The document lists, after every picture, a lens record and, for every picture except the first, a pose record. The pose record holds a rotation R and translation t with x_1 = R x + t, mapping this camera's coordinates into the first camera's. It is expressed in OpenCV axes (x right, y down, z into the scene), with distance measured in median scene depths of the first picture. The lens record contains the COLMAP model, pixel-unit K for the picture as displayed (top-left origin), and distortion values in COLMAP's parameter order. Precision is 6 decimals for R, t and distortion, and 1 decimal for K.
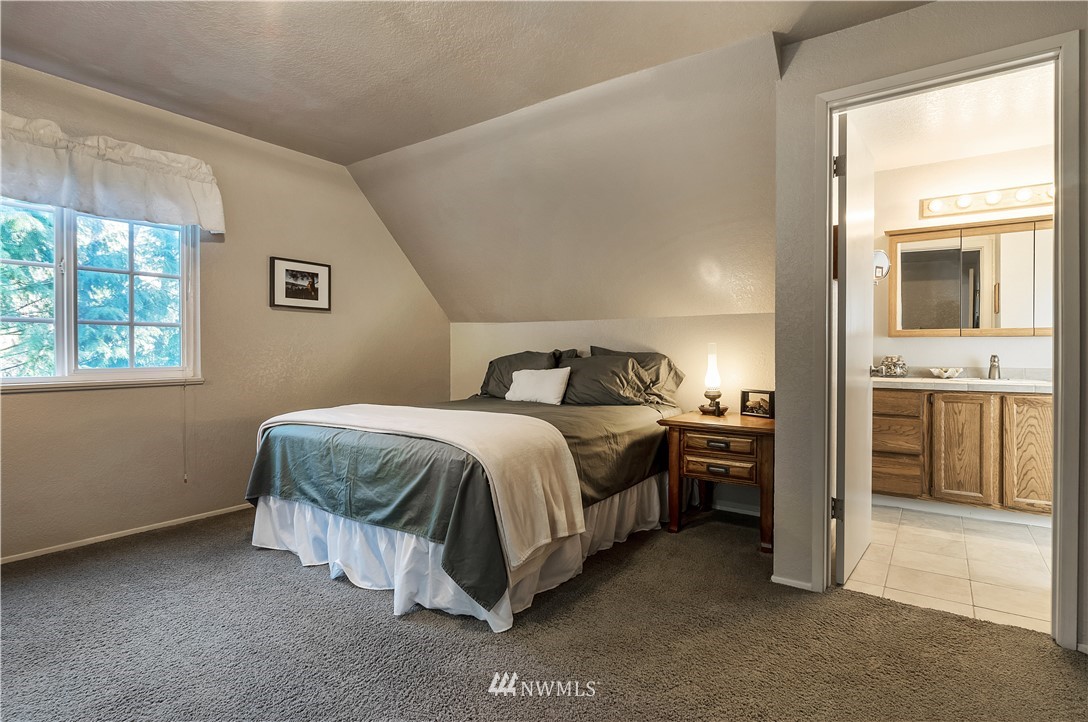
lens RADIAL K [[558.7, 0, 536.7], [0, 558.7, 347.8], [0, 0, 1]] dist [-0.001871, -0.000580]
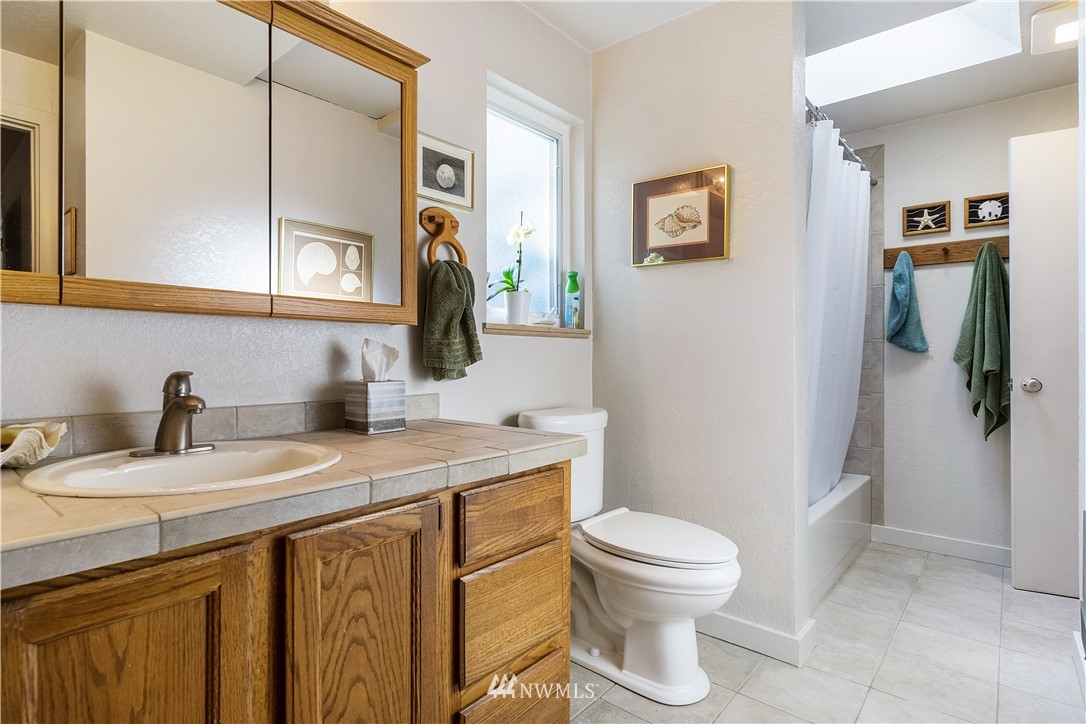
lens RADIAL K [[557.7, 0, 535.7], [0, 557.7, 348.9], [0, 0, 1]] dist [-0.001871, -0.000580]
pose [[0.091947, 0.006680, 0.995742, 0.457863], [-0.008249, 0.999948, -0.005946, -0.000139], [-0.995730, -0.007667, 0.091997, 0.667861]]
